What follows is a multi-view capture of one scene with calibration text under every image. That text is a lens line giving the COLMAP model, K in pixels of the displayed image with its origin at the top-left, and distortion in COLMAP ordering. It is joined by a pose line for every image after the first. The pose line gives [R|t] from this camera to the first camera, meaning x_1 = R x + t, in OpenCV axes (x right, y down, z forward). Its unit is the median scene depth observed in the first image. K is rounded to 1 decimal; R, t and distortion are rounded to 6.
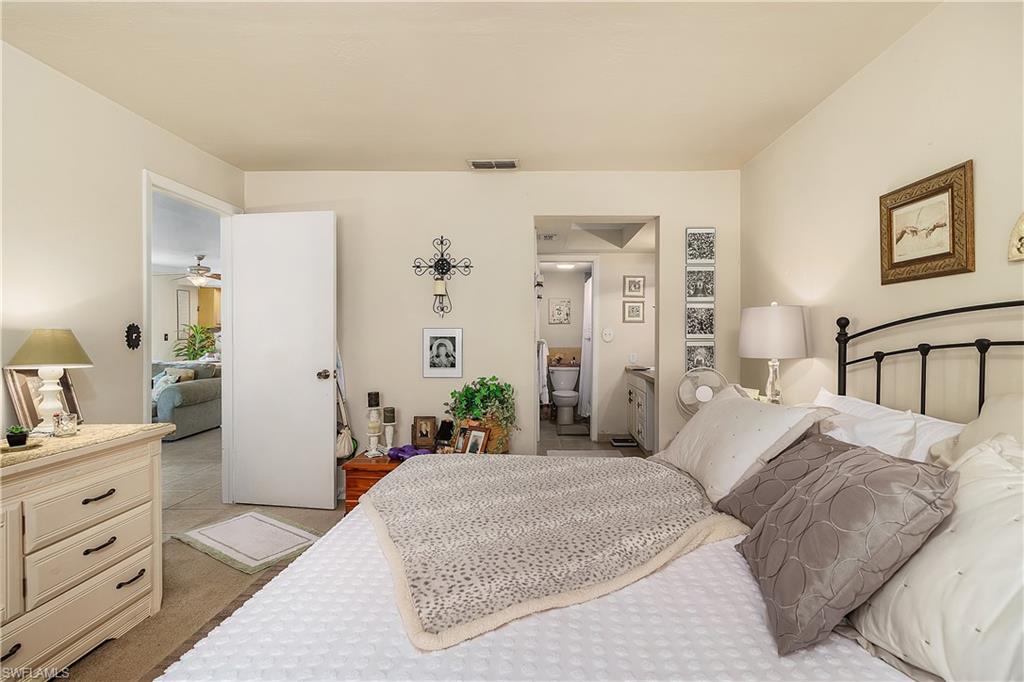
lens RADIAL K [[478.8, 0, 514.6], [0, 478.8, 335.6], [0, 0, 1]] dist [0.001310, -0.000147]
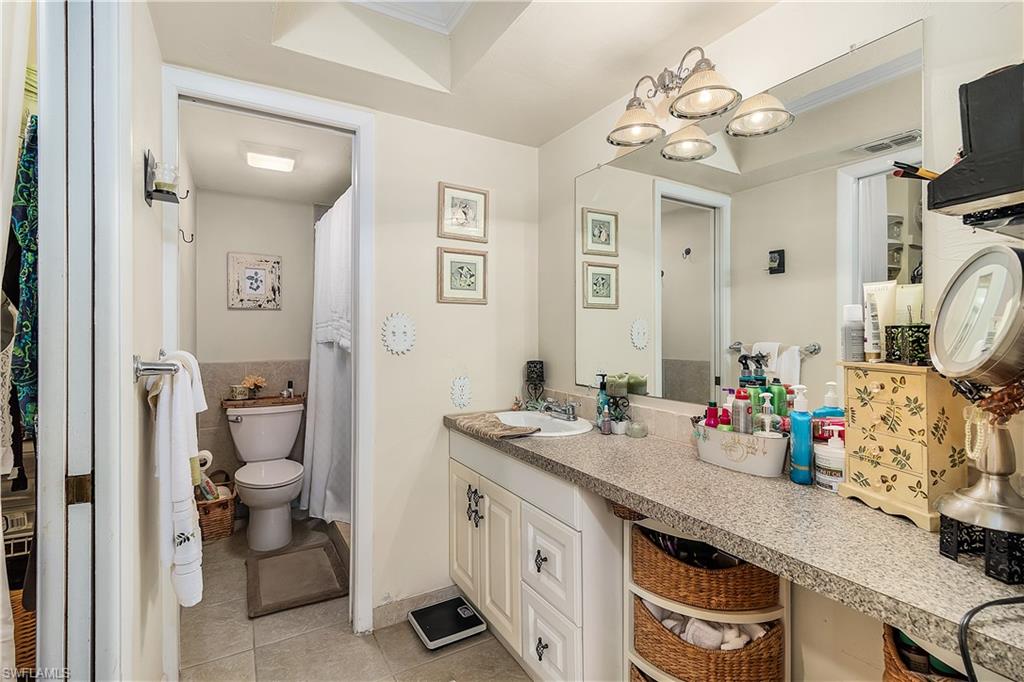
lens RADIAL K [[478.8, 0, 515.2], [0, 478.8, 332.5], [0, 0, 1]] dist [0.001310, -0.000147]
pose [[0.832807, -0.000473, 0.553564, 0.063290], [0.001225, 0.999999, -0.000988, -0.002367], [-0.553563, 0.001501, 0.832806, 0.641937]]
